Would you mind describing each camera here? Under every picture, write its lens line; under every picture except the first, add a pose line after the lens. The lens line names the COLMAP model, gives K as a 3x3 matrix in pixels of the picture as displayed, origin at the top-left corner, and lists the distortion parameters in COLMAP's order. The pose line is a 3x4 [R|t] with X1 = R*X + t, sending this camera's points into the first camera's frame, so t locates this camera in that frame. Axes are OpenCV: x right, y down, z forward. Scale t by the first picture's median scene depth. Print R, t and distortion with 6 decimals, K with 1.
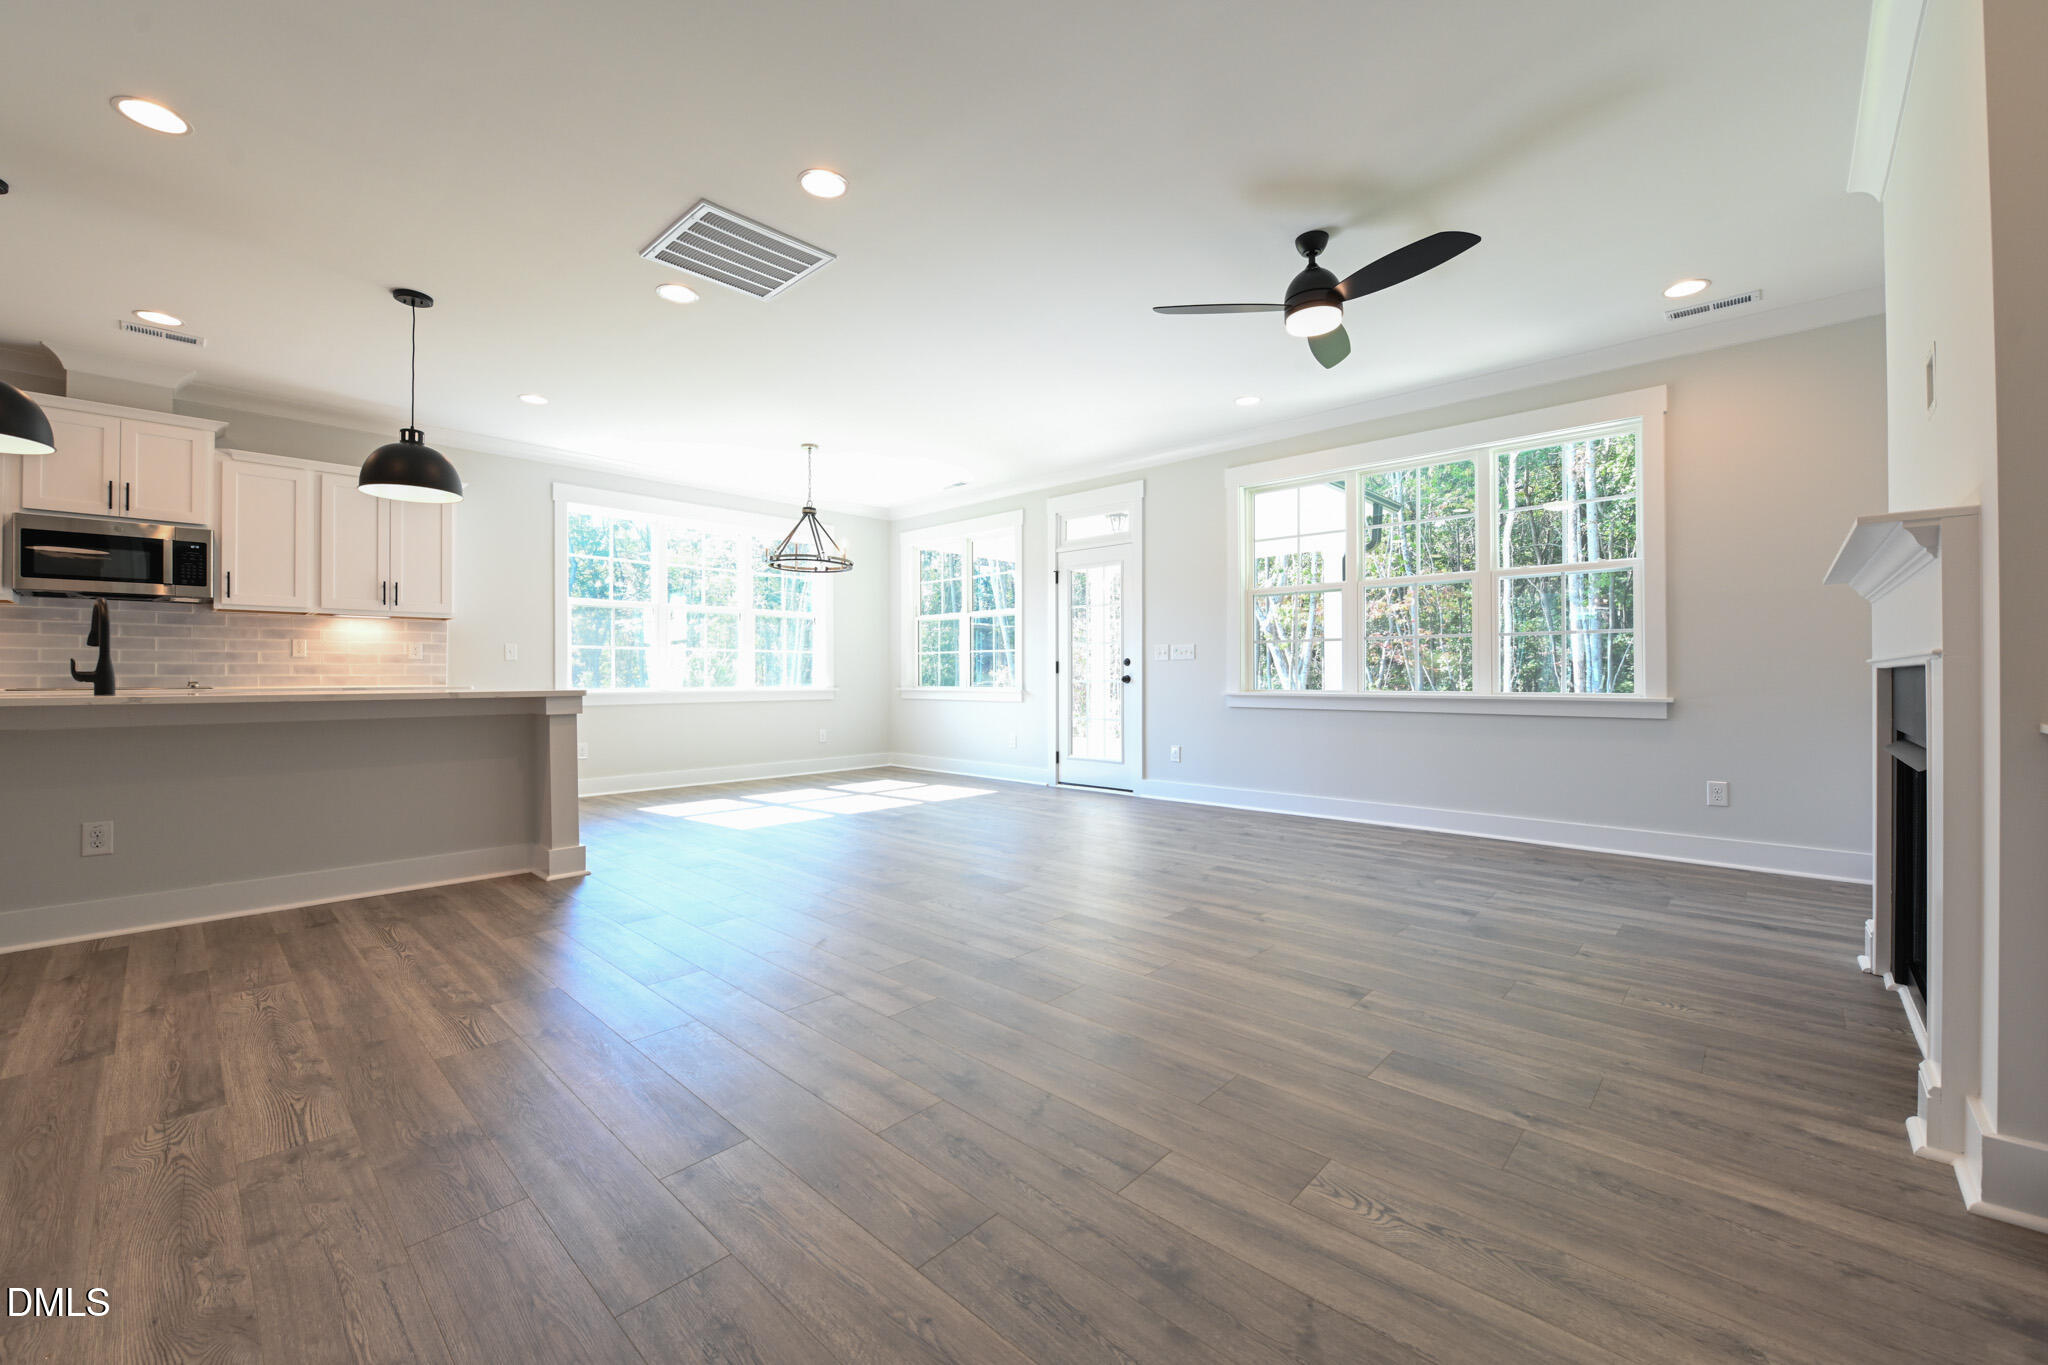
lens RADIAL K [[805.1, 0, 1020.6], [0, 805.1, 672.1], [0, 0, 1]] dist [-0.008994, 0.000194]
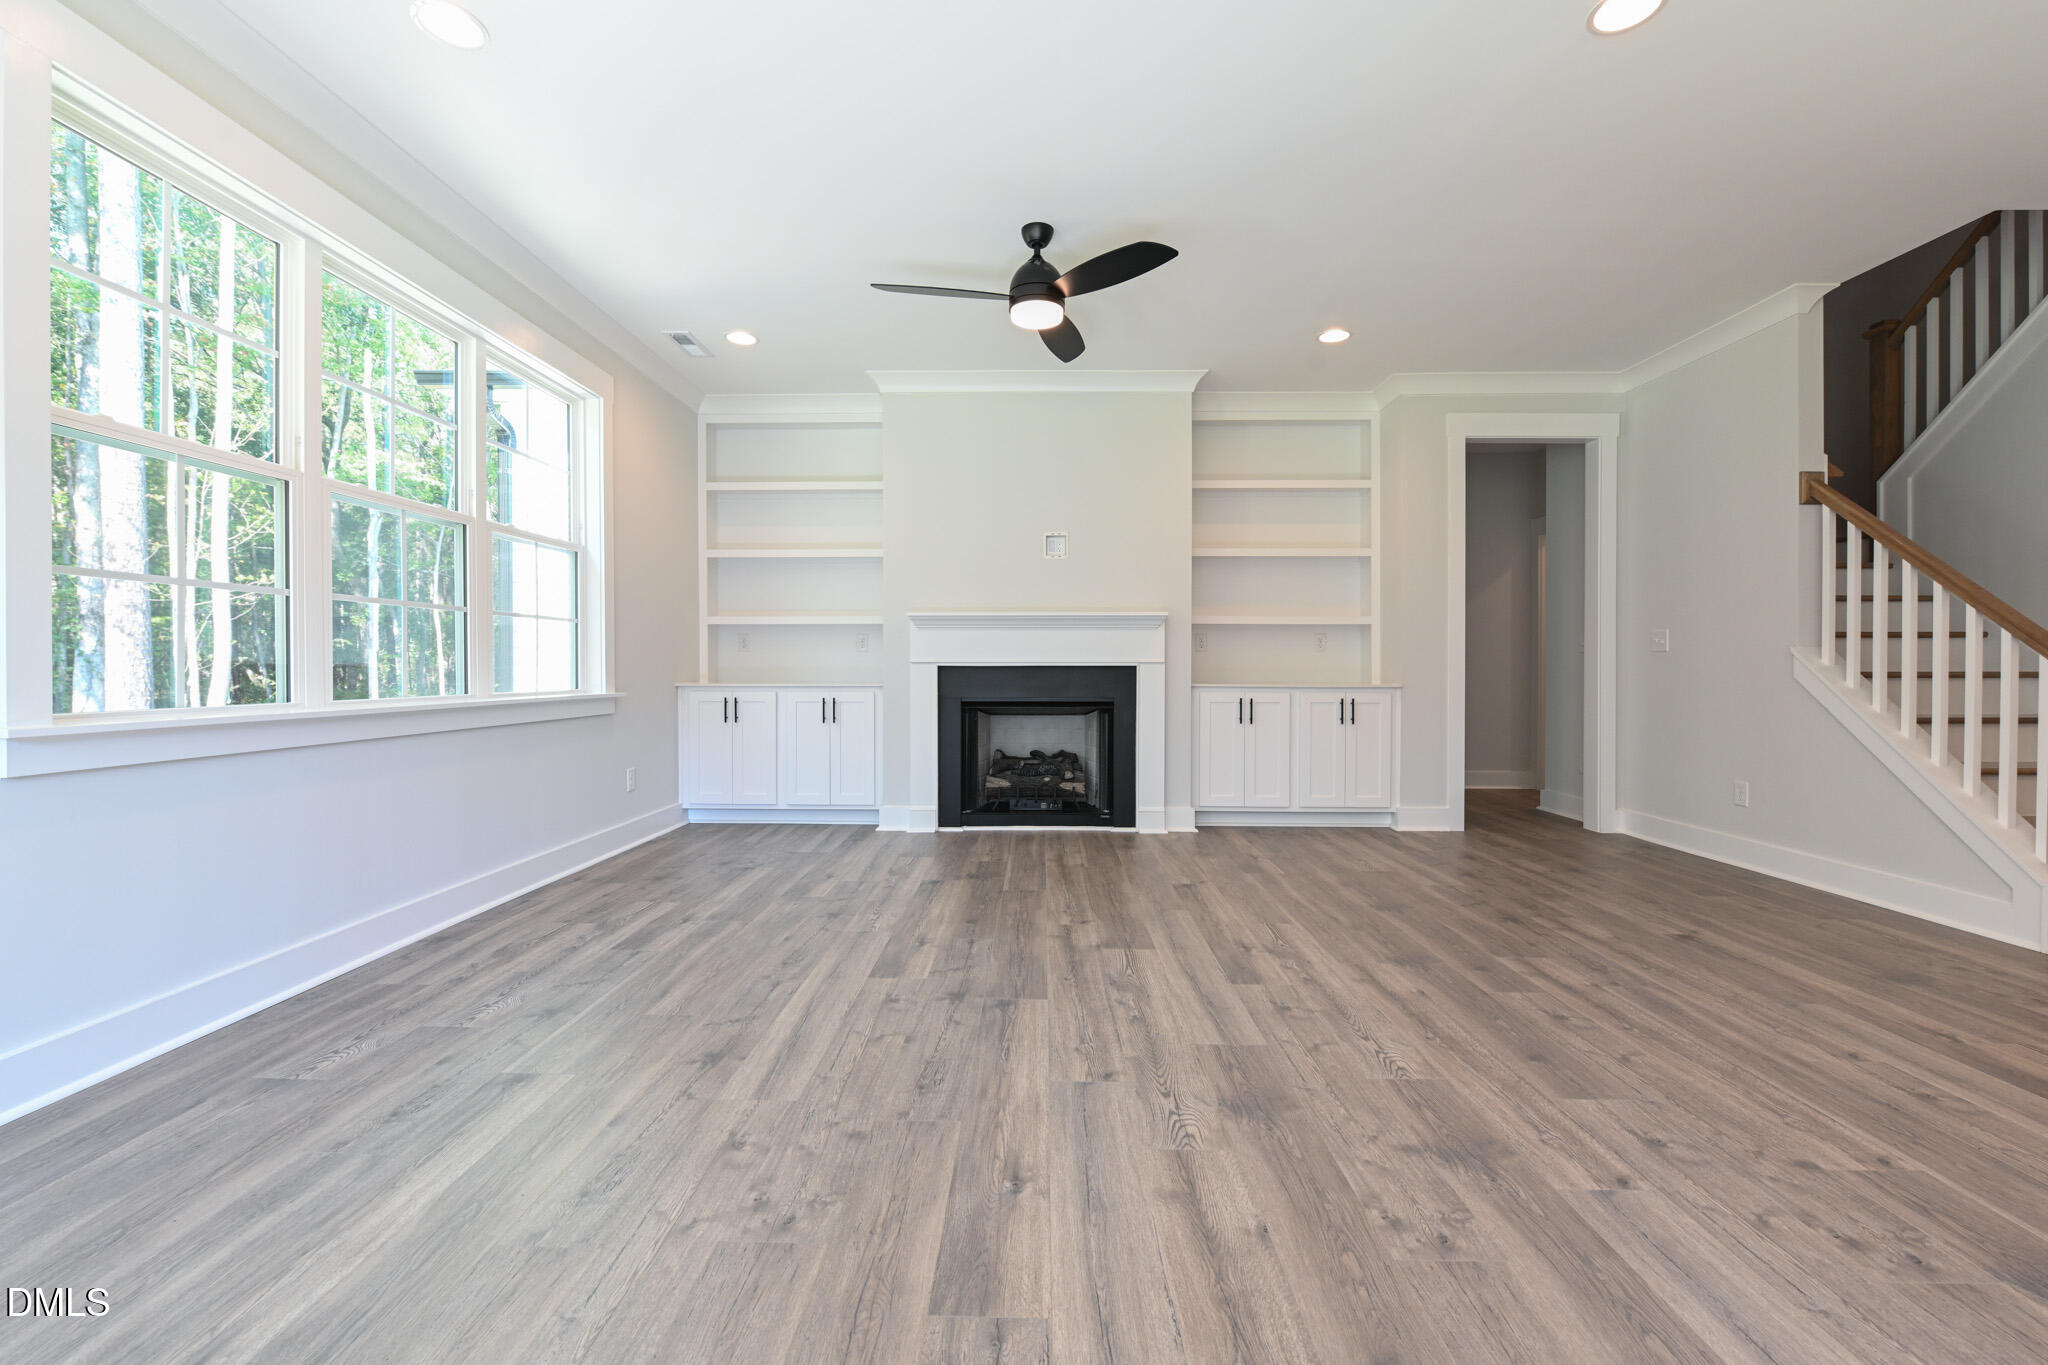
lens RADIAL K [[827.0, 0, 1019.9], [0, 827.0, 677.4], [0, 0, 1]] dist [-0.010209, -0.000231]
pose [[-0.663452, -0.008144, 0.748174, -0.467872], [-0.002570, 0.999960, 0.008606, 0.004888], [-0.748214, 0.003787, -0.663447, 2.037655]]
